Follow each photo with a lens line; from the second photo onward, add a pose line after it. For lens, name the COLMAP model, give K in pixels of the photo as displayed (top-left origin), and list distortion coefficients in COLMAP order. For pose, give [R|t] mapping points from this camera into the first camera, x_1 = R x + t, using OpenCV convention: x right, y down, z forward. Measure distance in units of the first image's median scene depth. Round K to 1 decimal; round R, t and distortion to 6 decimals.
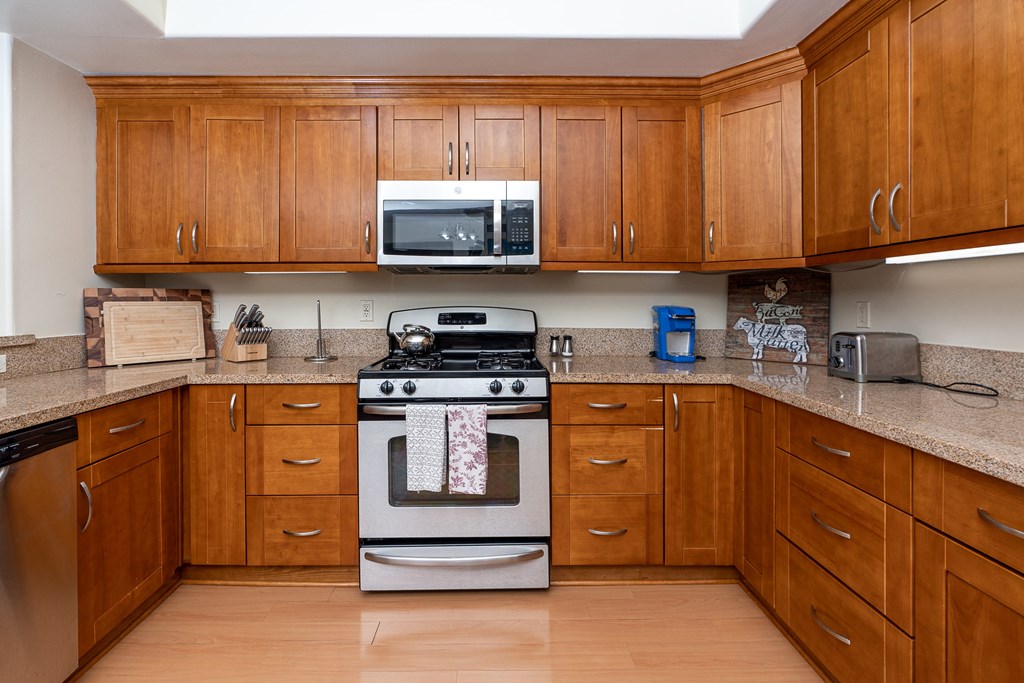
lens RADIAL K [[474.6, 0, 516.4], [0, 474.6, 345.3], [0, 0, 1]] dist [-0.000840, 0.003276]
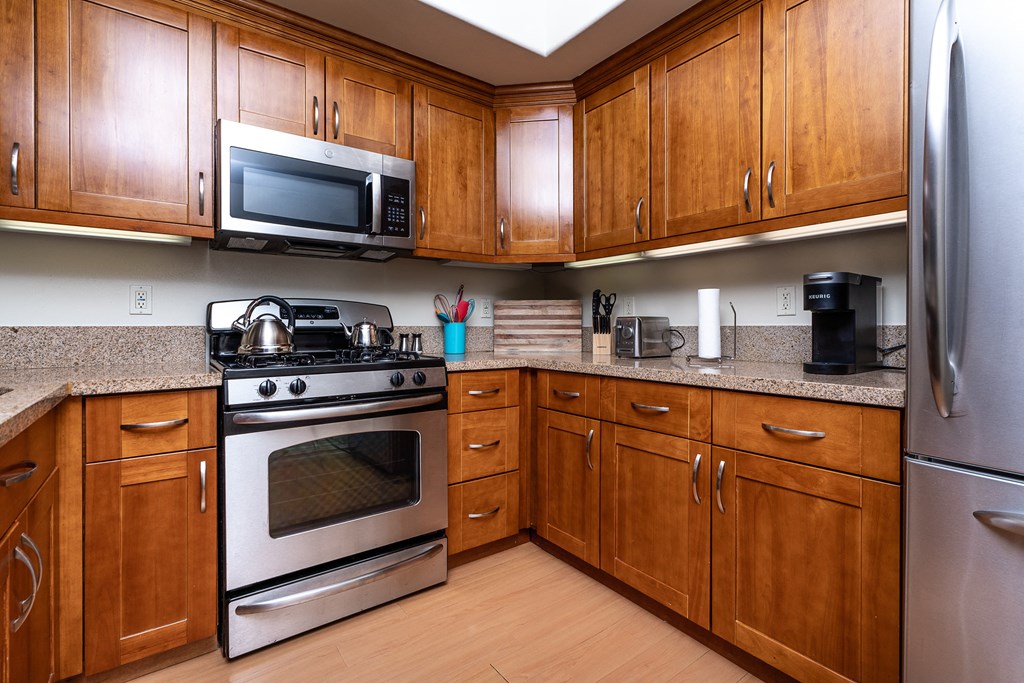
lens RADIAL K [[474.6, 0, 508.9], [0, 474.6, 337.9], [0, 0, 1]] dist [-0.000840, 0.003276]
pose [[0.820923, -0.013476, 0.570879, -0.360115], [0.009649, 0.999906, 0.009728, 0.001072], [-0.570957, -0.002478, 0.820976, 0.115356]]
